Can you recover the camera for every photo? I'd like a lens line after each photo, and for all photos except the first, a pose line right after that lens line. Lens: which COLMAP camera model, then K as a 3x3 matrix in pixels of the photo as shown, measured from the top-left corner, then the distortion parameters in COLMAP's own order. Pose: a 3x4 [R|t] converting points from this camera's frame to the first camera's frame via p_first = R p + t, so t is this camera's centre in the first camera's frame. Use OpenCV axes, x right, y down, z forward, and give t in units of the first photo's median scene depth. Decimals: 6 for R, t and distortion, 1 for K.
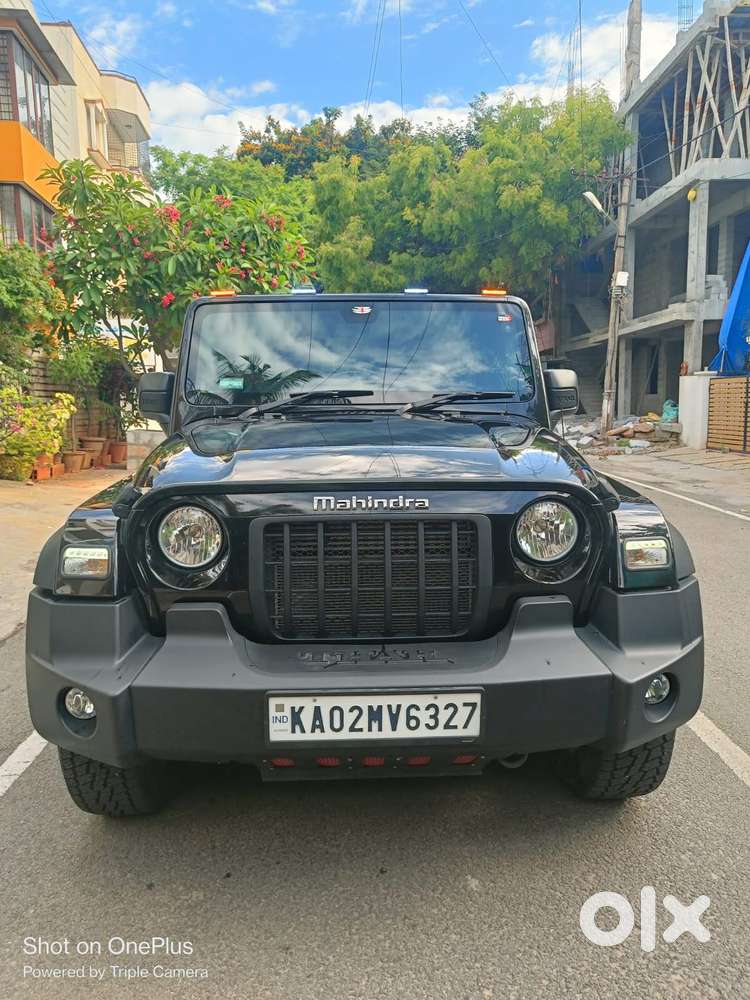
lens RADIAL K [[688.1, 0, 419.9], [0, 688.1, 503.8], [0, 0, 1]] dist [0.003343, -0.000477]
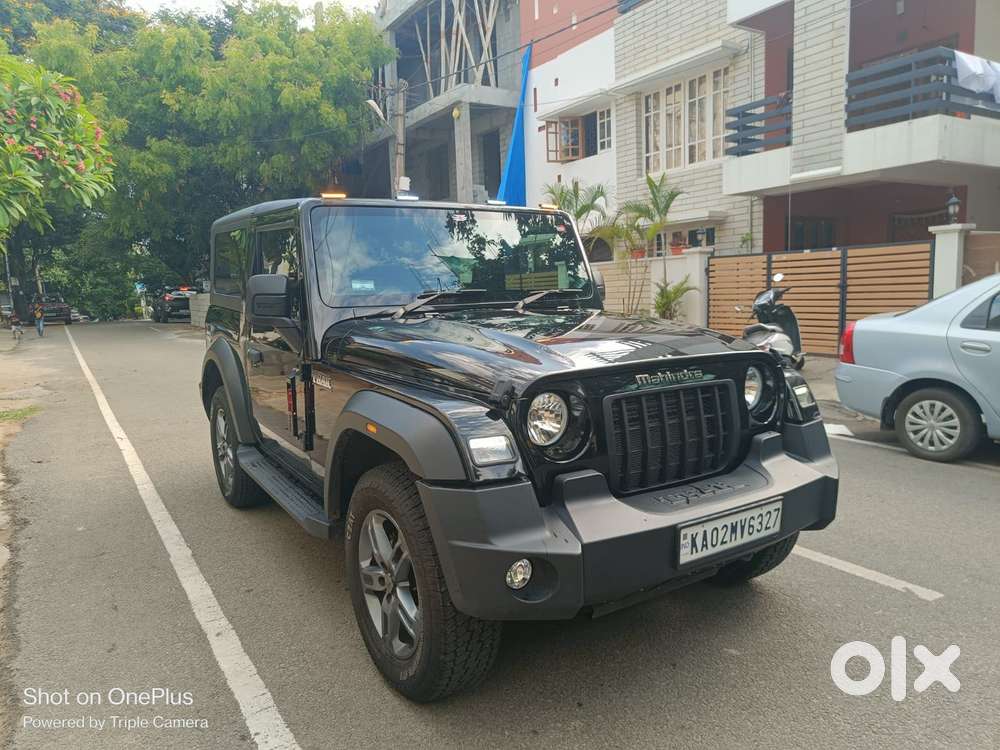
lens RADIAL K [[678.1, 0, 490.5], [0, 678.1, 391.7], [0, 0, 1]] dist [0.006866, 0.002917]
pose [[0.869550, -0.089910, 0.485591, -0.140126], [0.093823, 0.995455, 0.016306, -0.003816], [-0.484850, 0.031381, 0.874034, 0.006591]]
